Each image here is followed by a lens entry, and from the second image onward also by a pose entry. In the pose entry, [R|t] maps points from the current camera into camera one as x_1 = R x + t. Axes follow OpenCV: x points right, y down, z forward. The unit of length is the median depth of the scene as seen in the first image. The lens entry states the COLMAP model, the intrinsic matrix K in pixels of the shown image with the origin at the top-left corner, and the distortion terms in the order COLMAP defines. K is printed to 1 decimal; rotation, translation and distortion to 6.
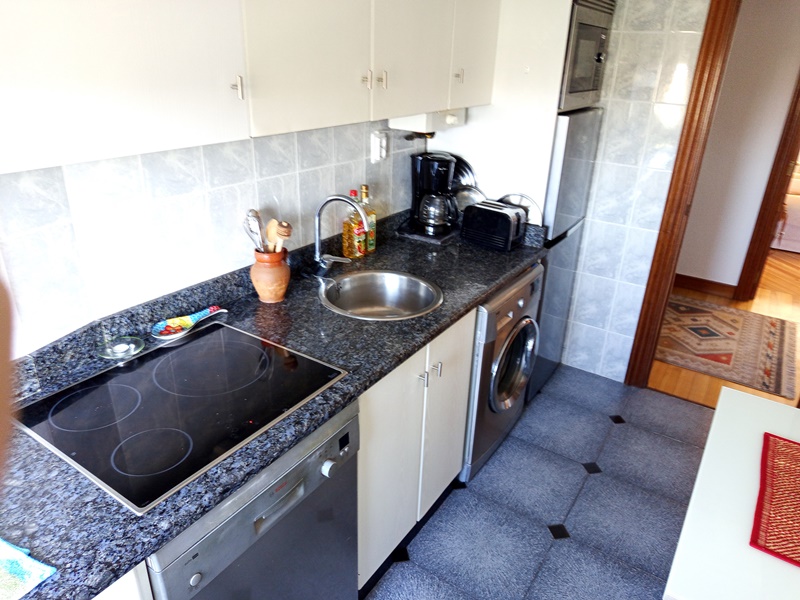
lens RADIAL K [[559.4, 0, 397.0], [0, 559.4, 303.2], [0, 0, 1]] dist [0.040044, -0.058268]
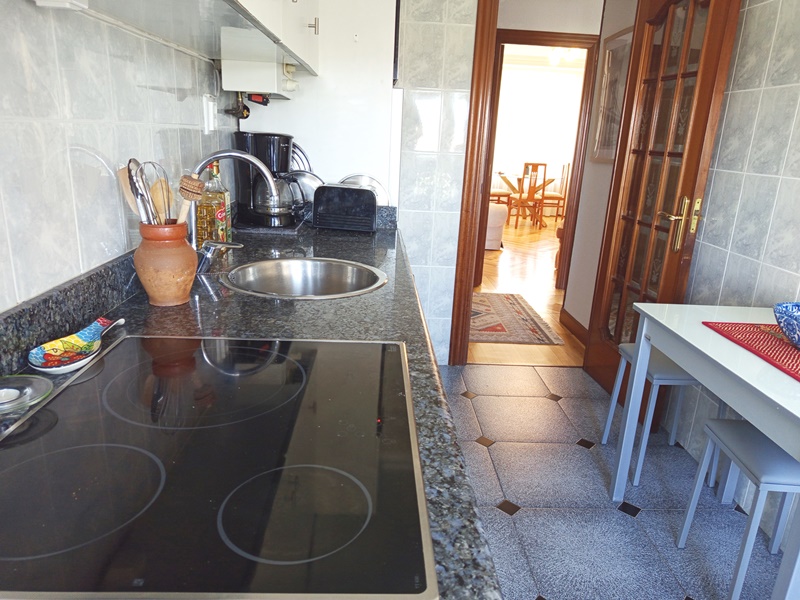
lens RADIAL K [[559.4, 0, 403.7], [0, 559.4, 300.5], [0, 0, 1]] dist [0.040044, -0.058268]
pose [[0.802051, -0.161661, 0.574961, -0.288242], [0.222644, 0.974210, -0.036664, 0.056754], [-0.554205, 0.157418, 0.817359, 0.238793]]
